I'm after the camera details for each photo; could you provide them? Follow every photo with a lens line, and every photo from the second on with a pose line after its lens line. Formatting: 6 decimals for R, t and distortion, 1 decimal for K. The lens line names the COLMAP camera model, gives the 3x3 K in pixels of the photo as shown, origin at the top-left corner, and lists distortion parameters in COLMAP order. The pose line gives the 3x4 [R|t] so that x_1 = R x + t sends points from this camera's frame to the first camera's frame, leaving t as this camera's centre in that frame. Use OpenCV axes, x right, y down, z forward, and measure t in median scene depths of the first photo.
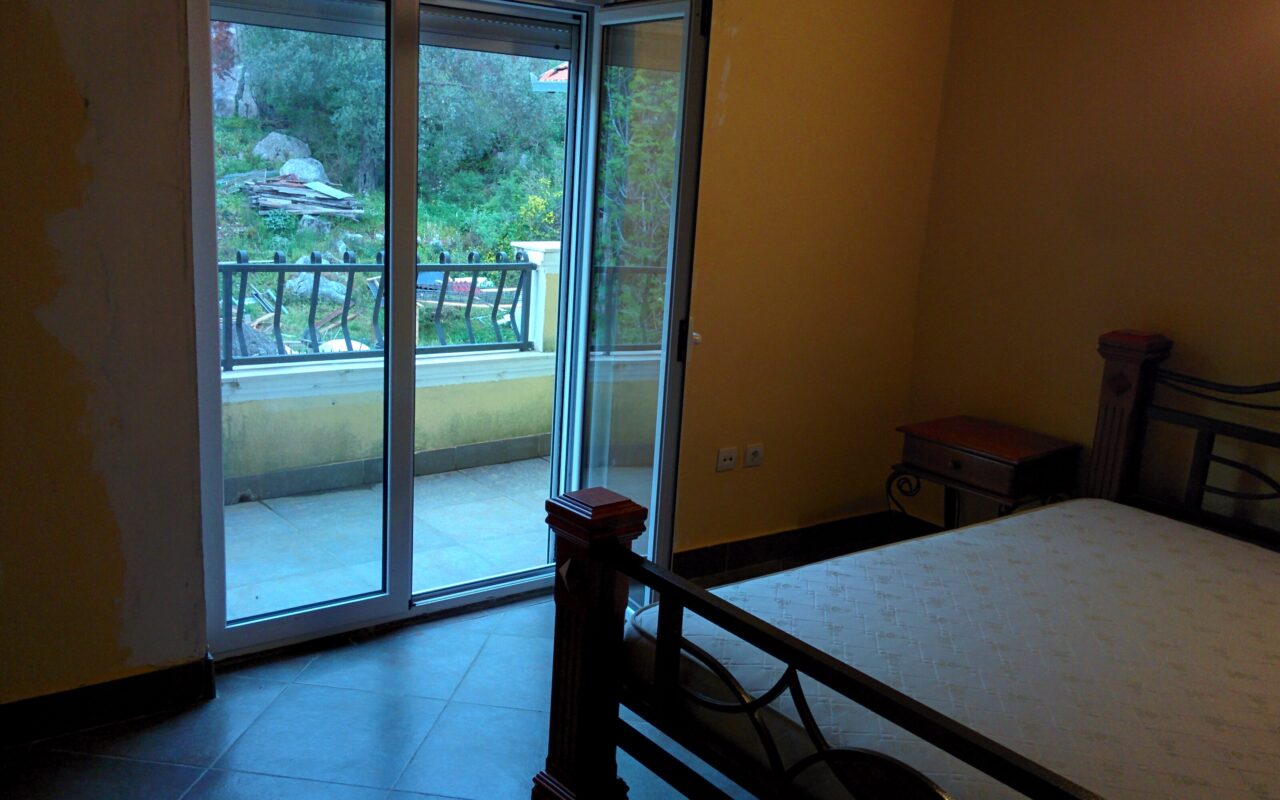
lens RADIAL K [[1142.5, 0, 640.0], [0, 1142.5, 400.0], [0, 0, 1]] dist [0.106336, -0.099008]
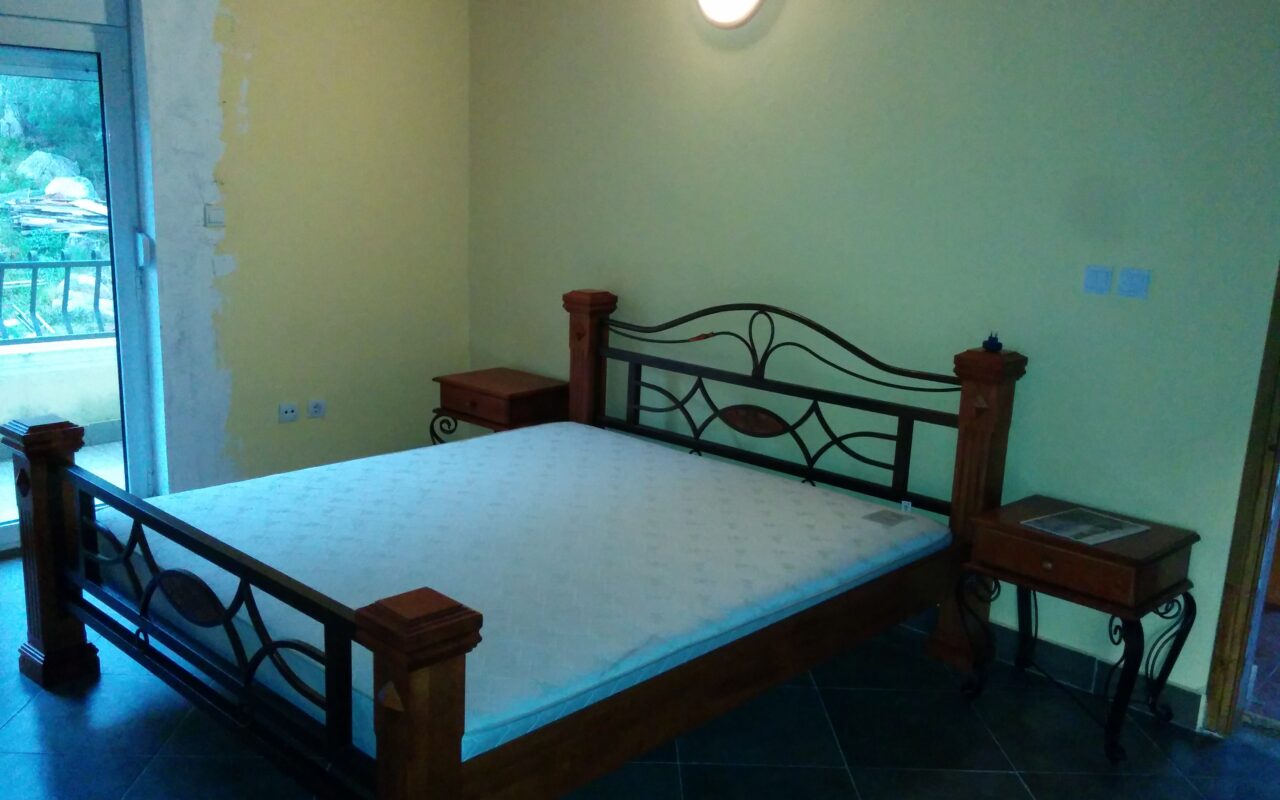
lens RADIAL K [[1142.5, 0, 640.0], [0, 1142.5, 400.0], [0, 0, 1]] dist [0.106336, -0.099008]
pose [[0.990723, -0.054047, 0.124689, 0.247109], [0.055026, 0.998475, -0.004414, 0.055194], [-0.124261, 0.011234, 0.992186, -0.203971]]
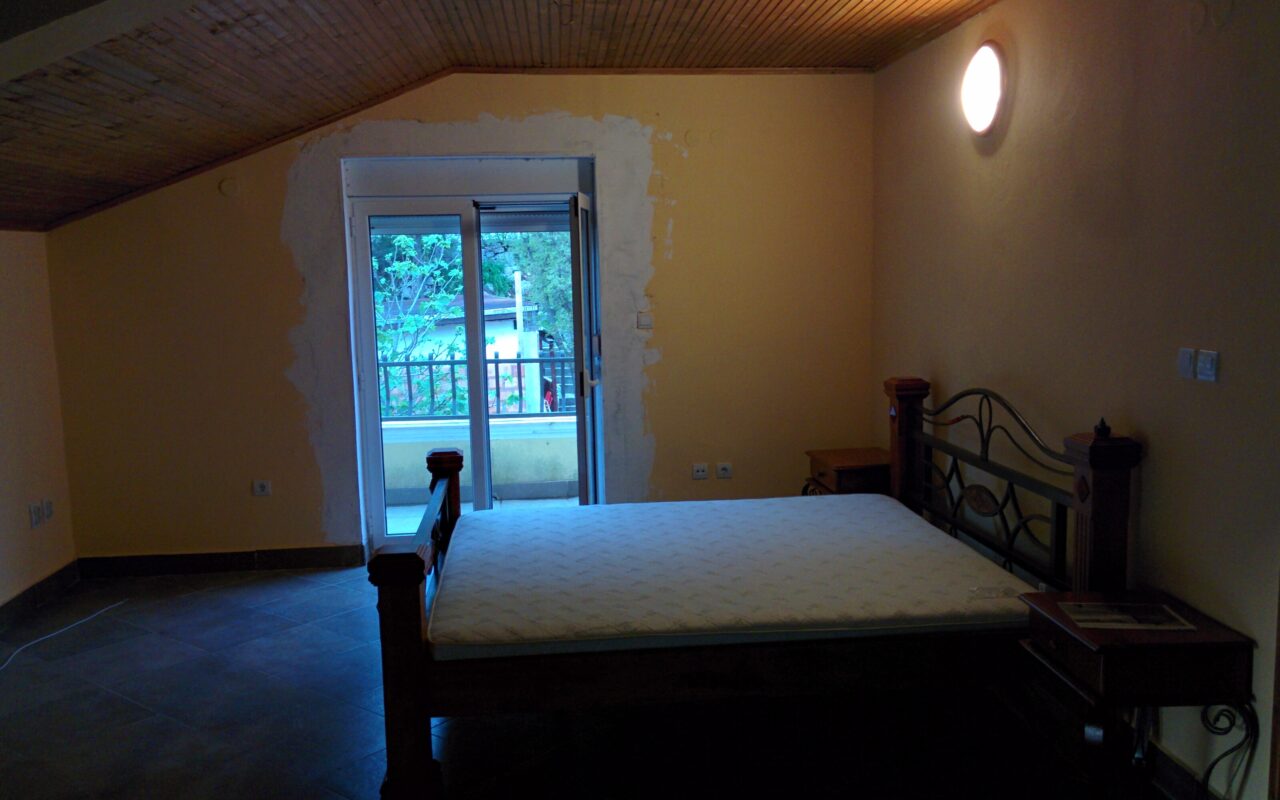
lens RADIAL K [[1142.5, 0, 640.0], [0, 1142.5, 400.0], [0, 0, 1]] dist [0.106336, -0.099008]
pose [[0.835641, -0.017731, -0.548990, 0.719972], [-0.044961, 0.993917, -0.100539, 0.097168], [0.547433, 0.108698, 0.829760, -0.267736]]
